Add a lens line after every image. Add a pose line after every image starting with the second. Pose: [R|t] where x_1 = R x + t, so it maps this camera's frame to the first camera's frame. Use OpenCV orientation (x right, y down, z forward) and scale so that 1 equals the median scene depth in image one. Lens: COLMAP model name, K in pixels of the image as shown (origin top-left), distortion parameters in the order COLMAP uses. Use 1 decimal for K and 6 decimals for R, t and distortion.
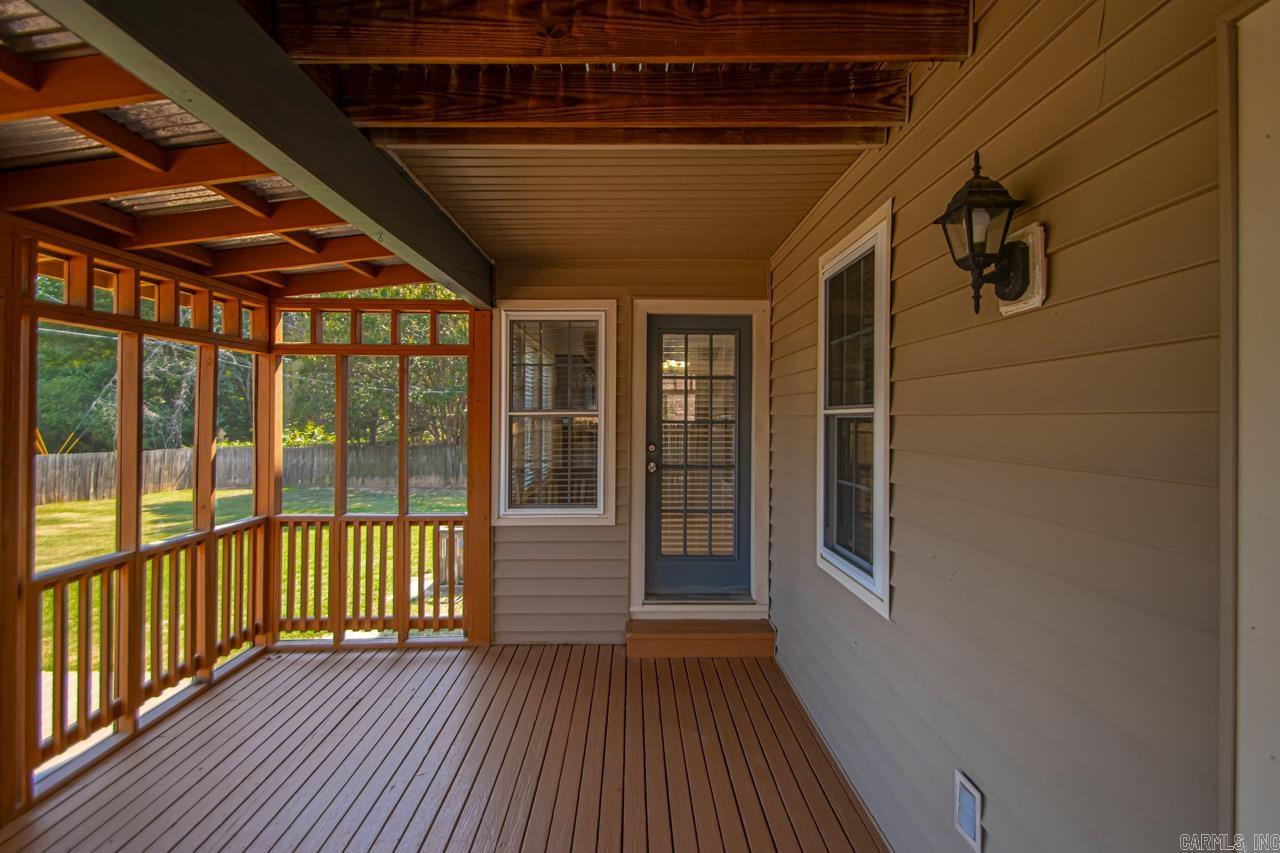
lens RADIAL K [[623.1, 0, 635.2], [0, 623.1, 414.7], [0, 0, 1]] dist [-0.005615, -0.001068]
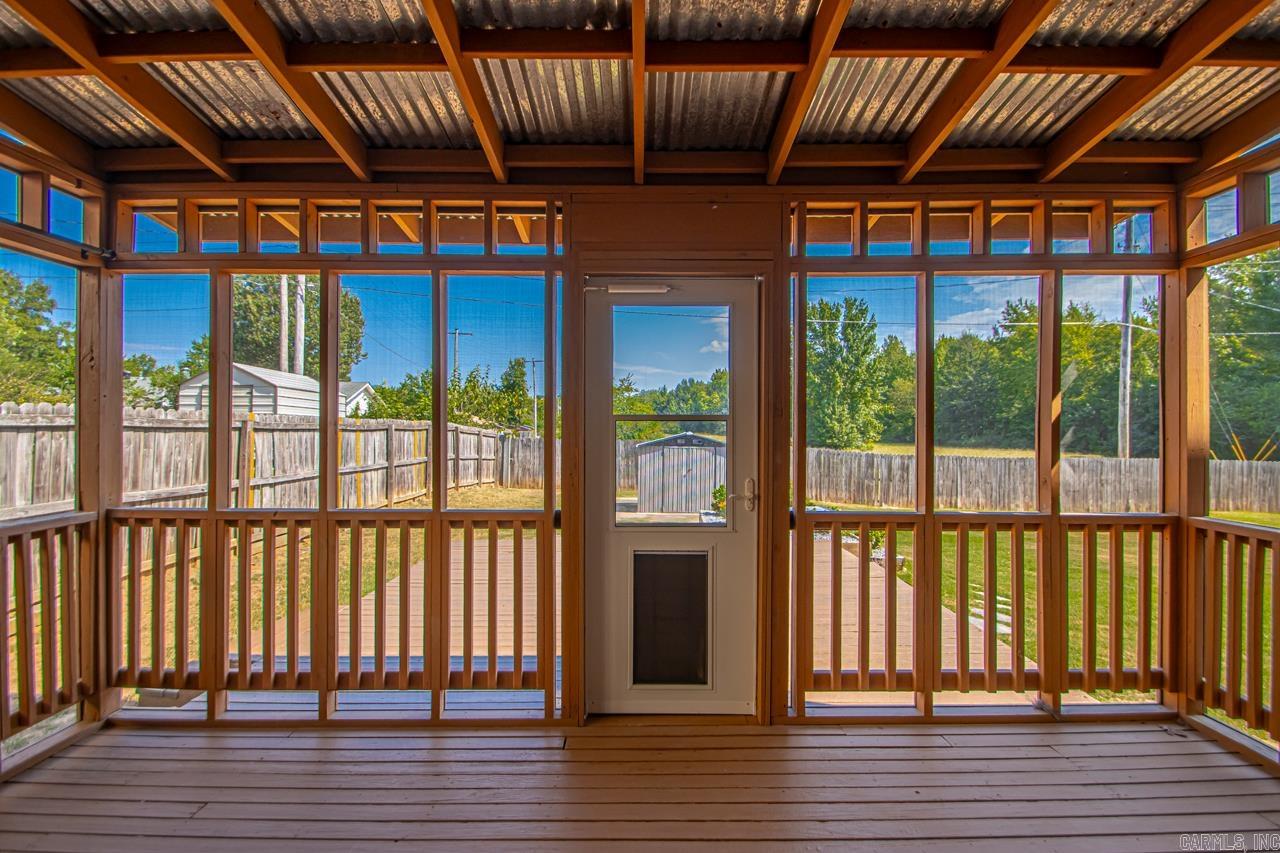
lens RADIAL K [[590.2, 0, 660.5], [0, 590.2, 427.7], [0, 0, 1]] dist [0.030751, -0.015464]
pose [[-0.003544, -0.005210, -0.999980, 0.009353], [0.003313, 0.999981, -0.005221, 0.013993], [0.999988, -0.003332, -0.003526, 0.088921]]
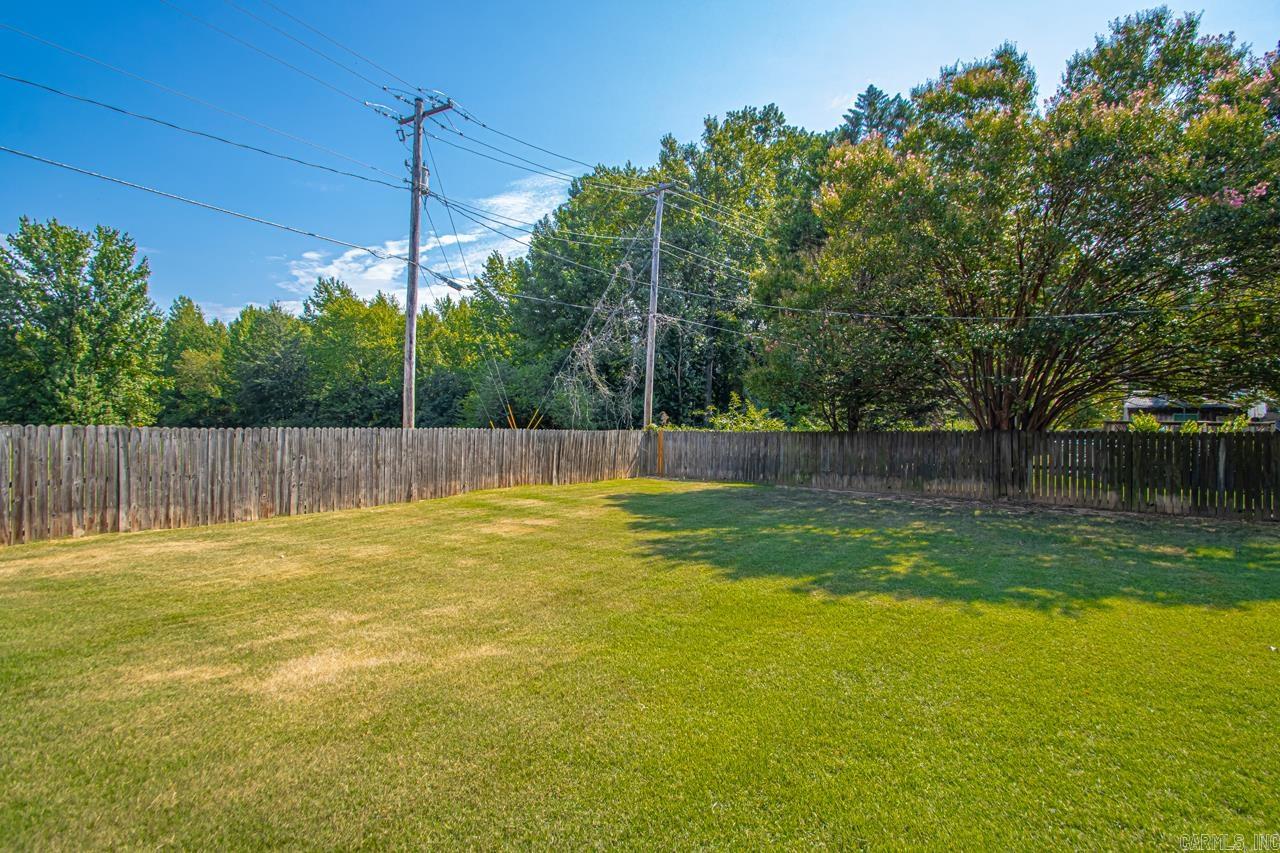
lens RADIAL K [[590.2, 0, 646.6], [0, 590.2, 427.0], [0, 0, 1]] dist [0.030751, -0.015464]
pose [[0.850328, 0.014158, -0.526062, -0.366645], [-0.007270, 0.999859, 0.015158, 0.048511], [0.526202, -0.009065, 0.850311, 0.402821]]
